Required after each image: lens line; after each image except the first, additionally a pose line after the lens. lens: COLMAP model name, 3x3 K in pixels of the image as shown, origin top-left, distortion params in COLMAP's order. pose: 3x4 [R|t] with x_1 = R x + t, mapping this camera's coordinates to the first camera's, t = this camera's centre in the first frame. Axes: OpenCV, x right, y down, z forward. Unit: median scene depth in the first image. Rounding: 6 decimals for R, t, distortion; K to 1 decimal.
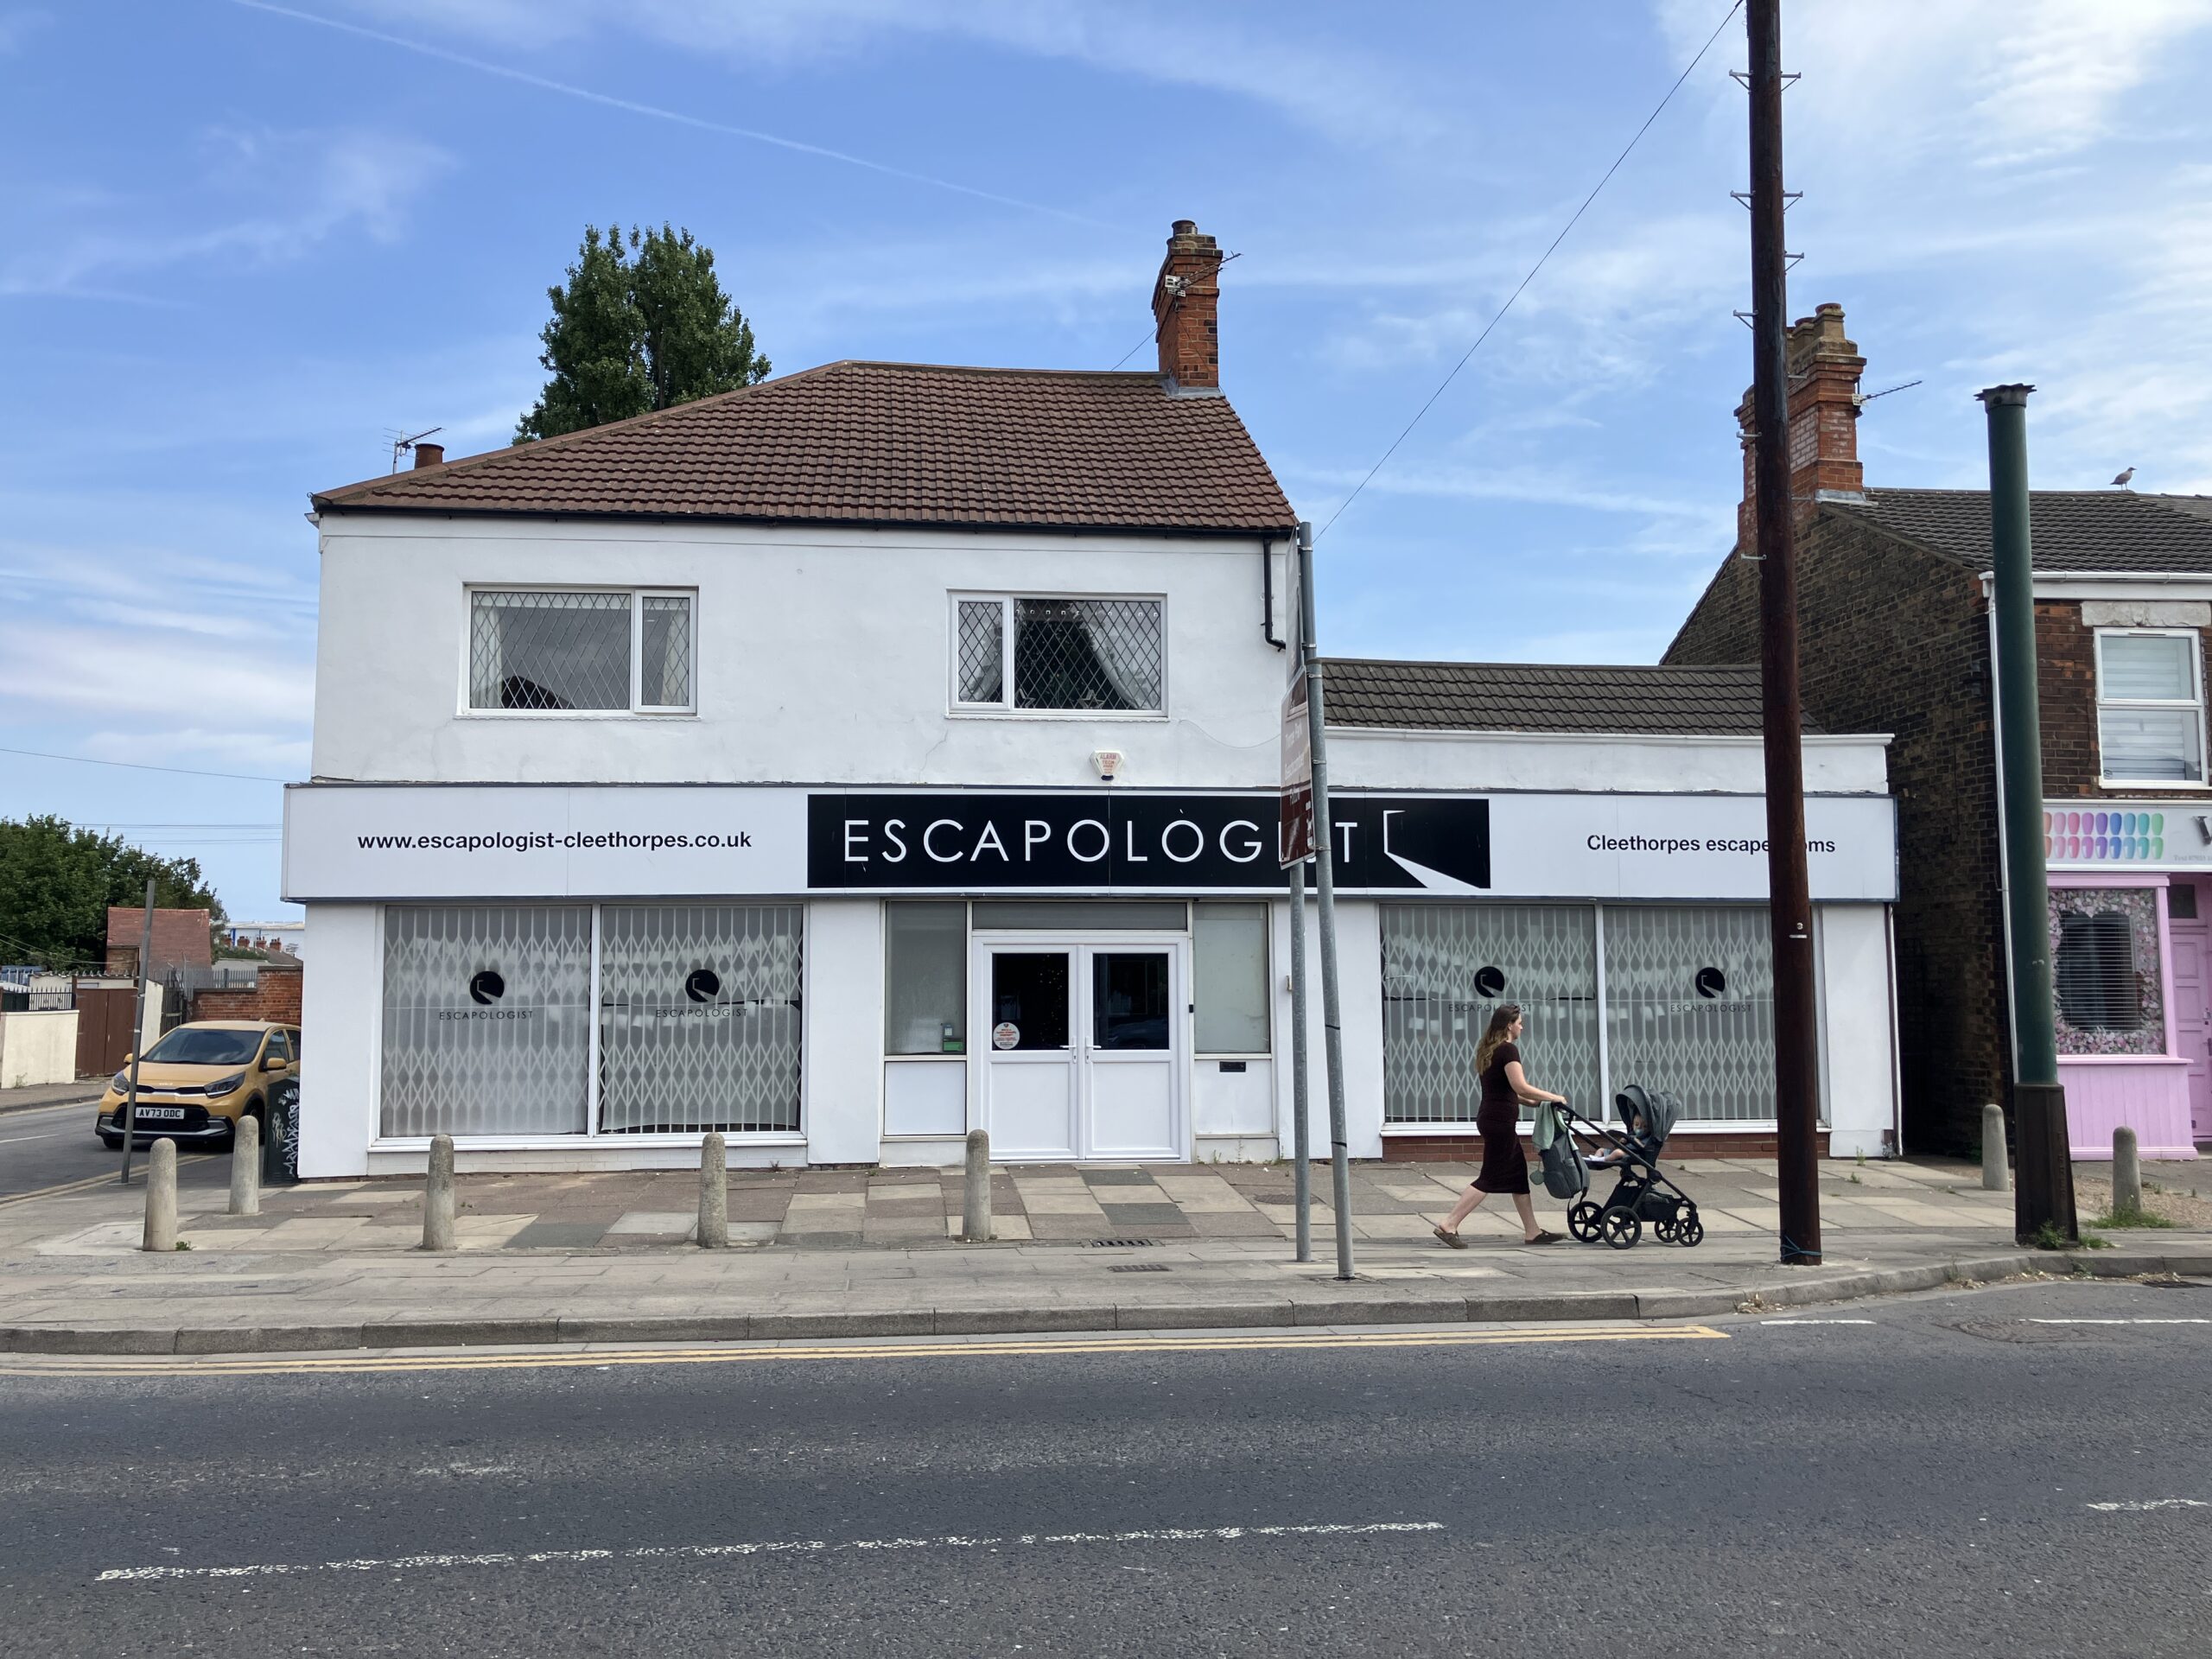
lens RADIAL K [[1957.3, 0, 1106.3], [0, 1957.3, 795.2], [0, 0, 1]] dist [0.031635, -0.028703]
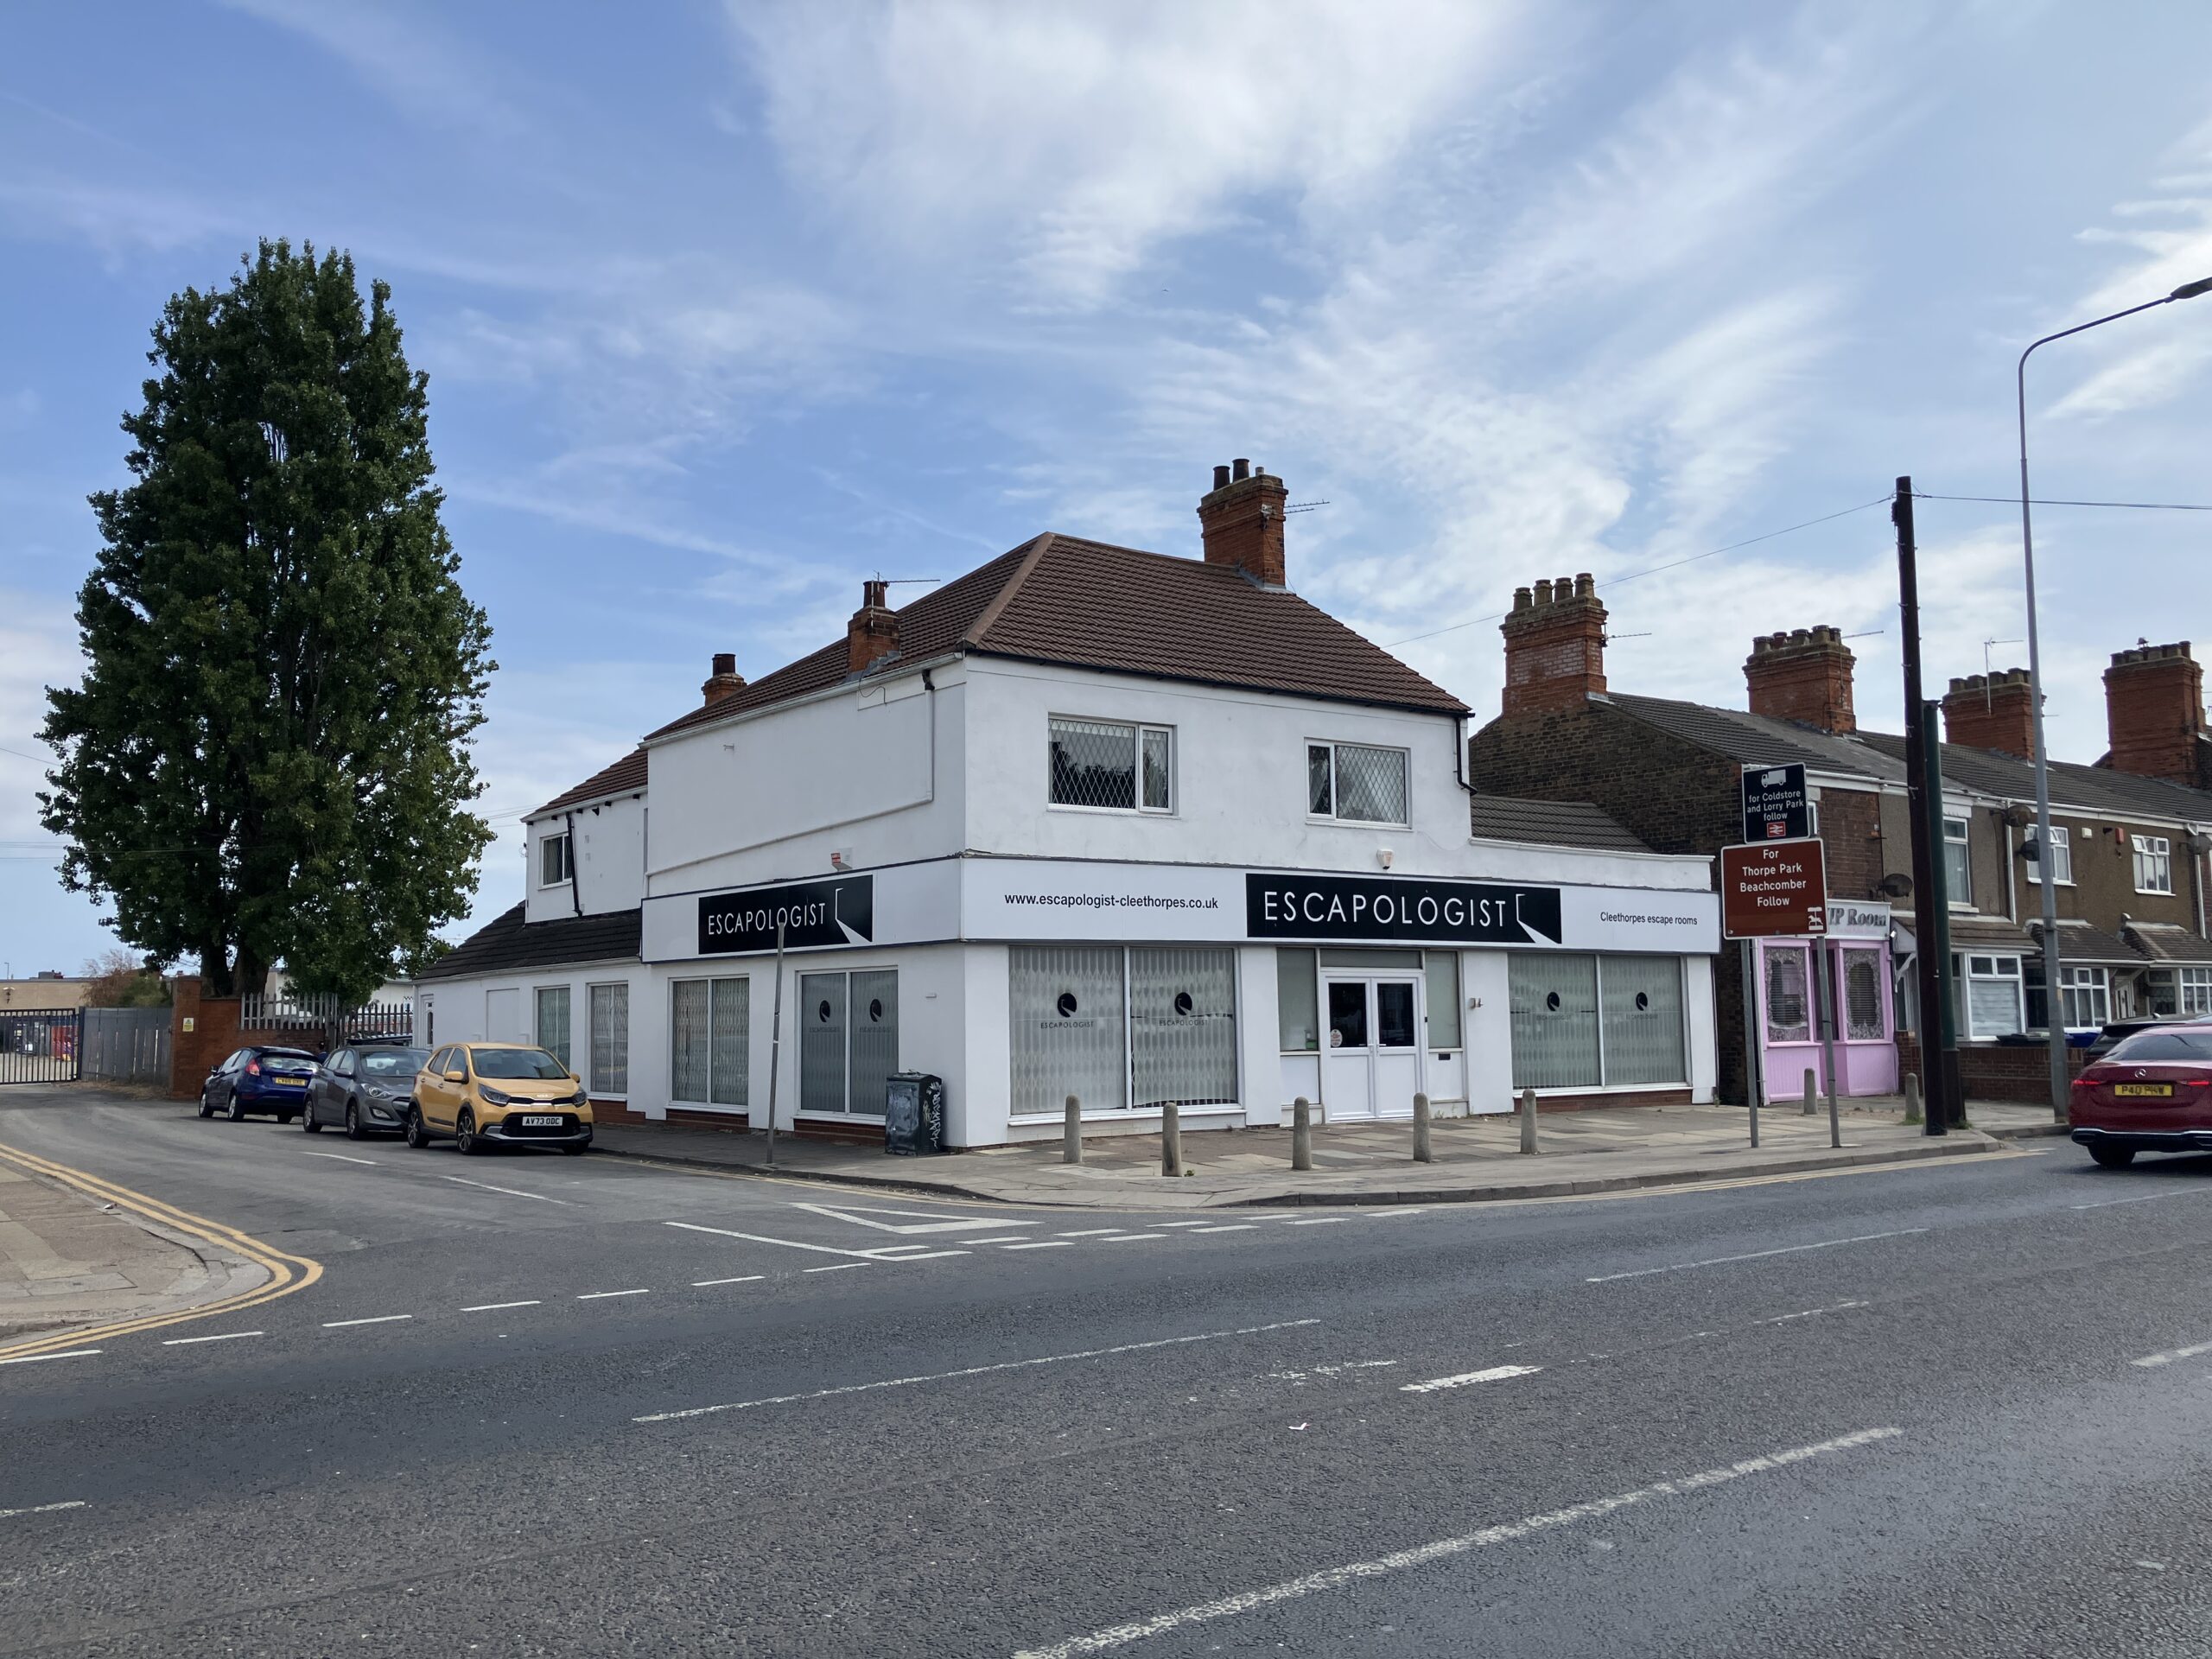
lens RADIAL K [[1877.2, 0, 1106.0], [0, 1877.2, 829.5], [0, 0, 1]] dist [-0.067906, -0.005112]
pose [[0.872316, 0.046495, 0.486727, -0.909539], [-0.047617, 0.998815, -0.010073, -0.013688], [-0.486618, -0.014389, 0.873496, -0.165639]]
